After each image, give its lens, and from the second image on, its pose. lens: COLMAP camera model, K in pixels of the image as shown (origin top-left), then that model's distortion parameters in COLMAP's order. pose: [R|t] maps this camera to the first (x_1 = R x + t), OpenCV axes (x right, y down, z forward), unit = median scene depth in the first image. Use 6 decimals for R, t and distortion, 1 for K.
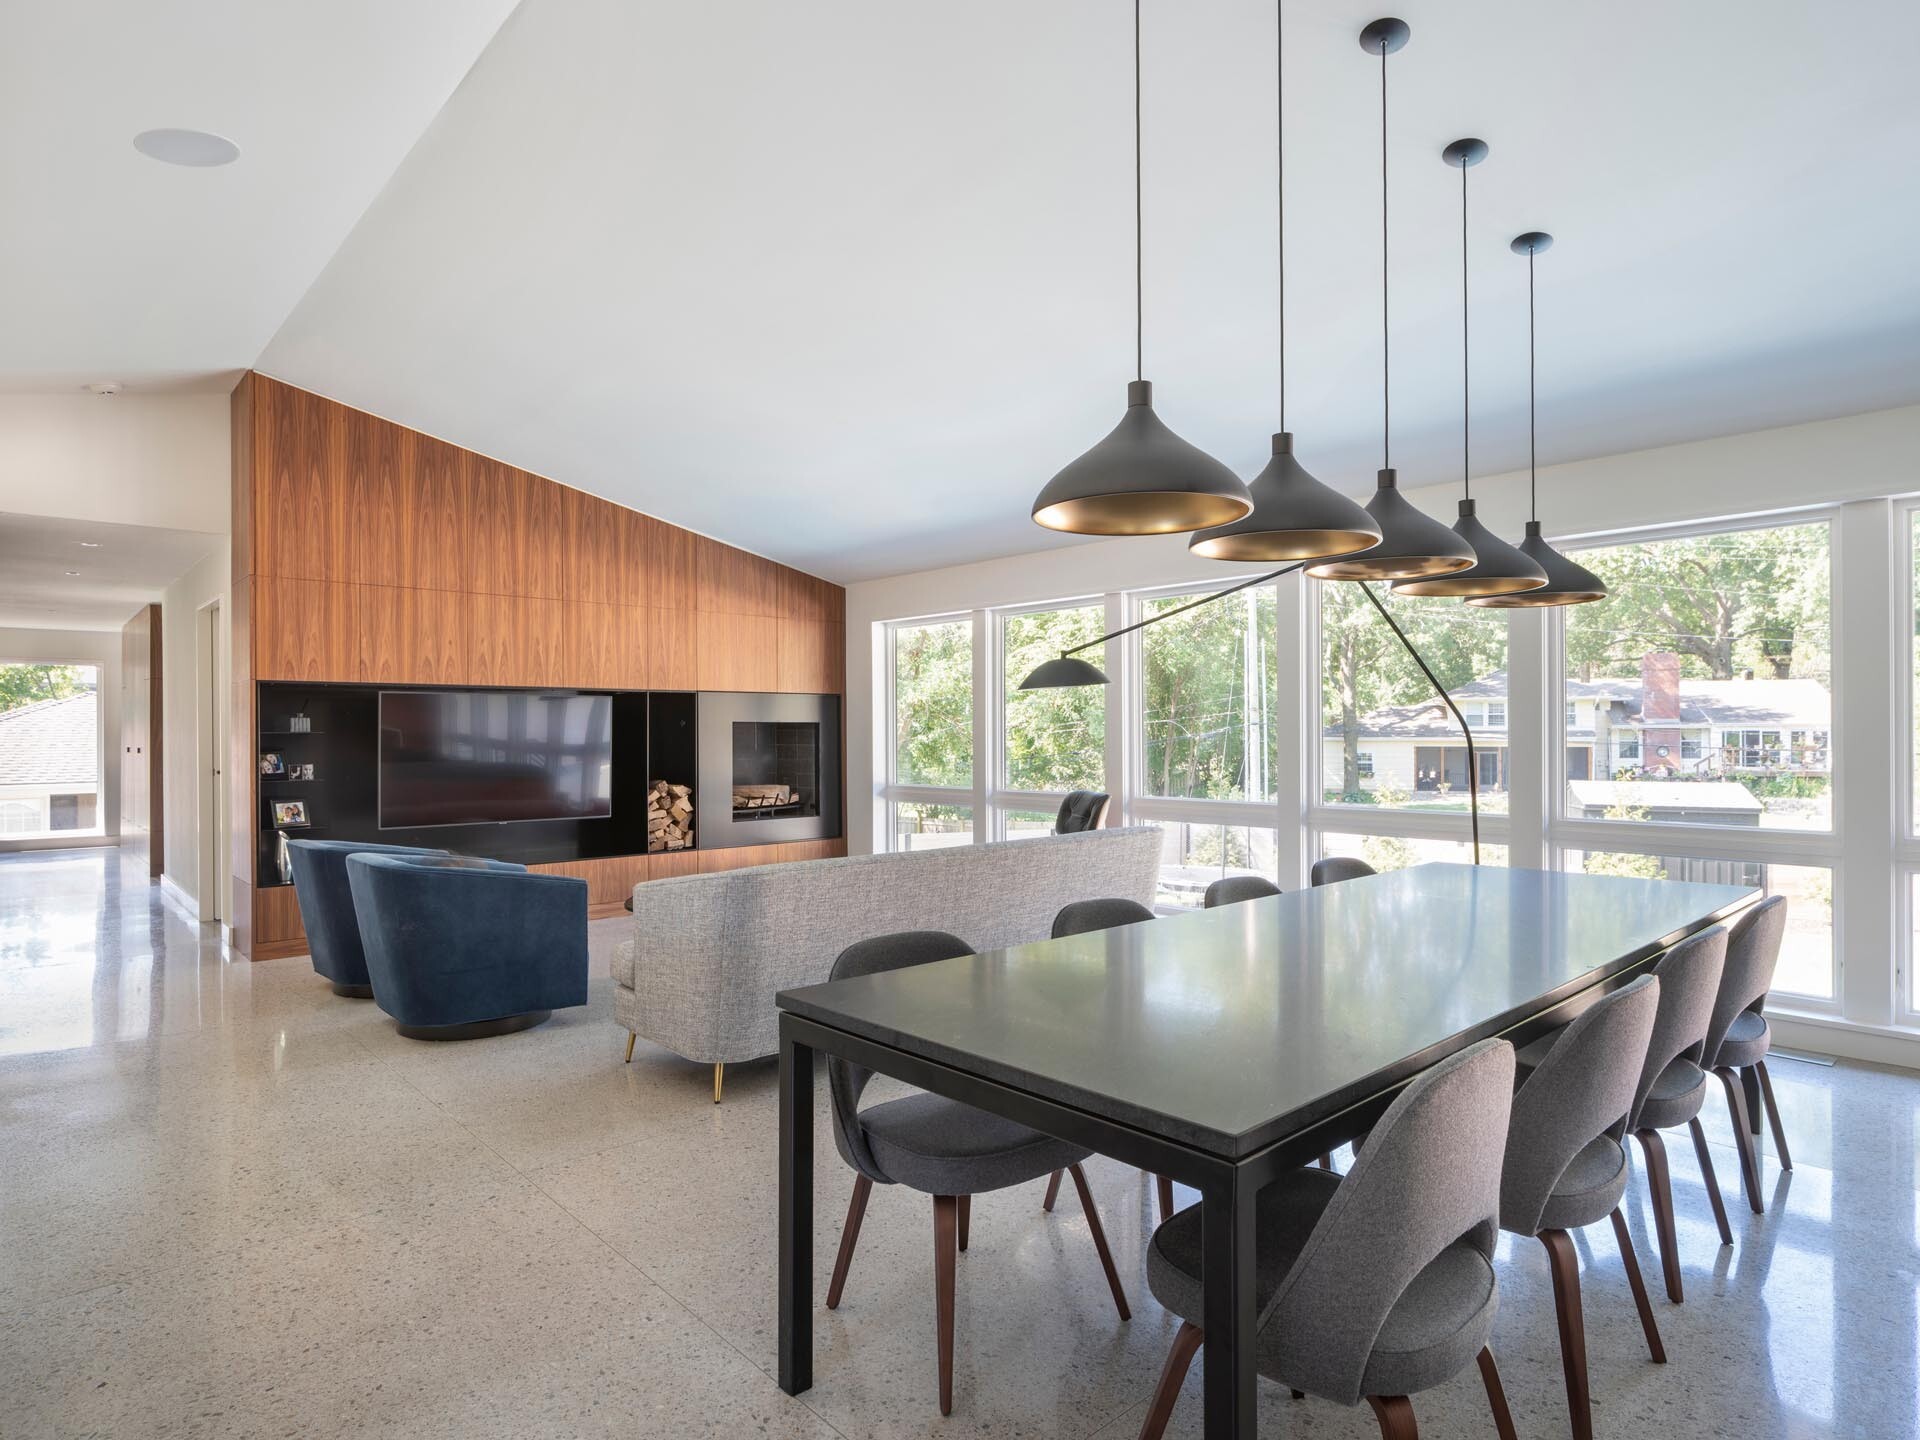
lens RADIAL K [[1078.1, 0, 959.1], [0, 1078.1, 727.6], [0, 0, 1]] dist [-0.007060, 0.002342]
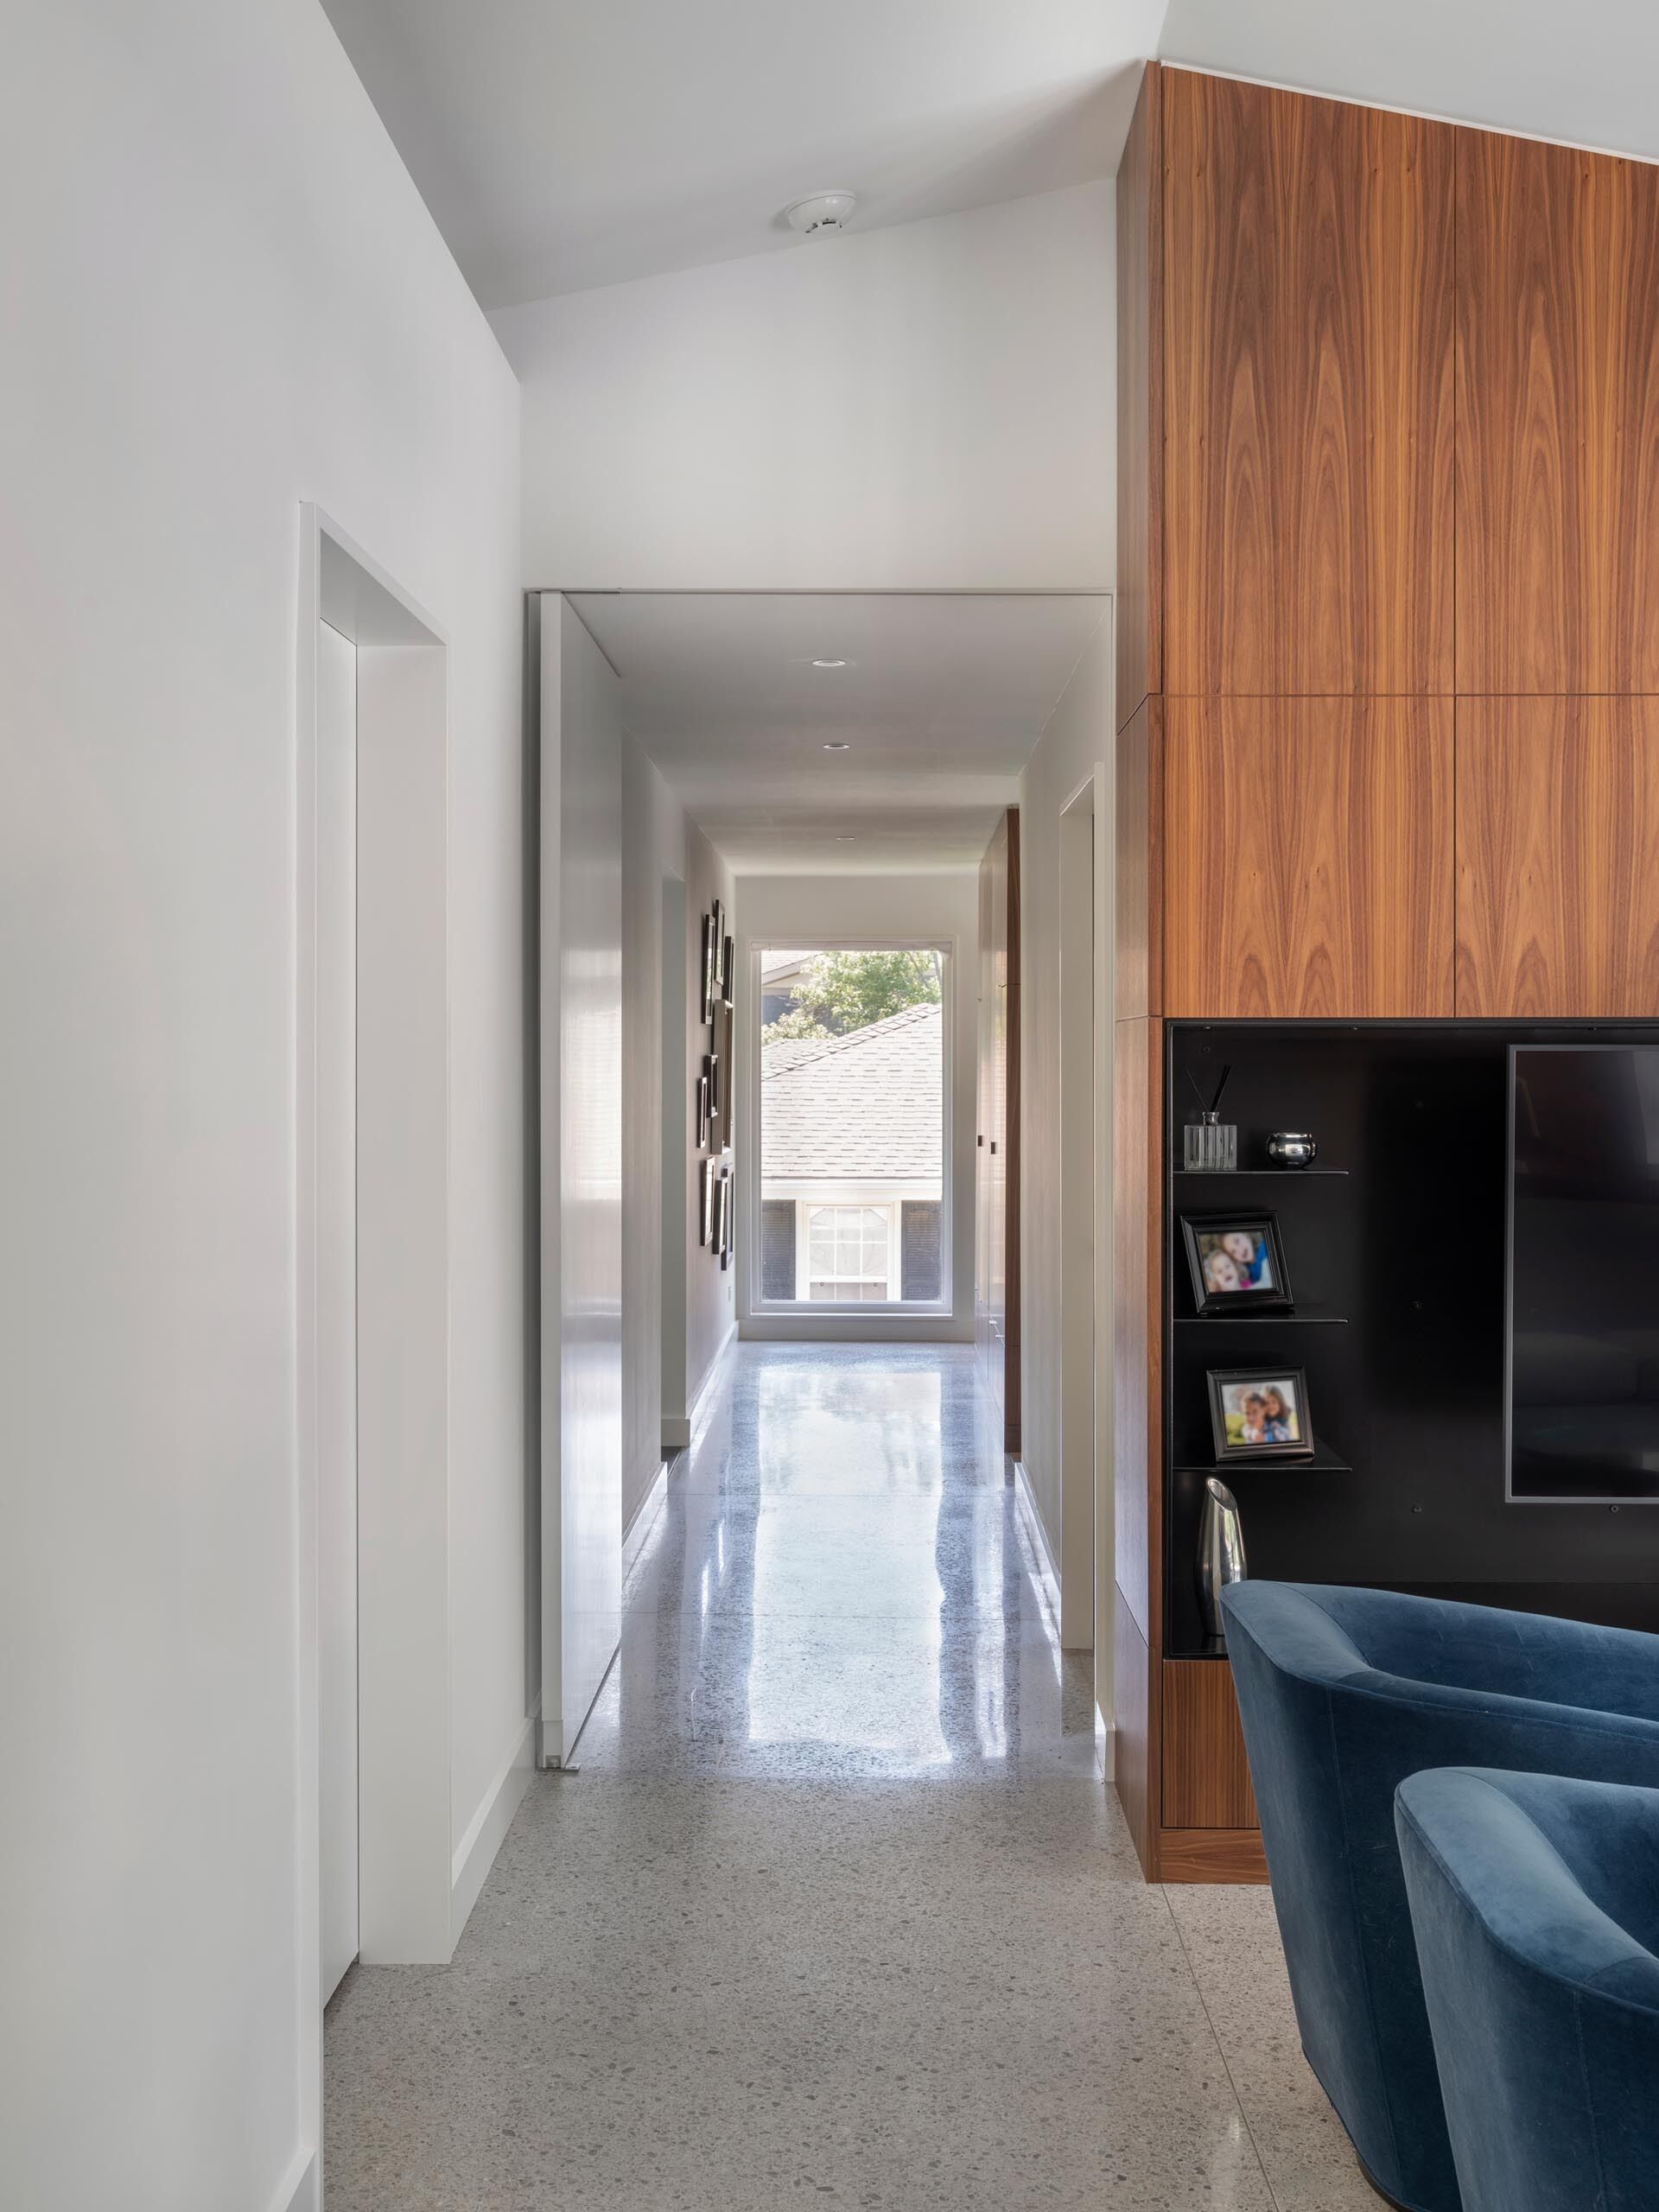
lens RADIAL K [[2495.4, 0, 828.5], [0, 2495.4, 1102.3], [0, 0, 1]] dist [0.013896, 0.000000]
pose [[0.728421, 0.015879, -0.684946, -0.169436], [0.000920, 0.999708, 0.024155, -0.029851], [0.685129, -0.018225, 0.728194, 0.306545]]
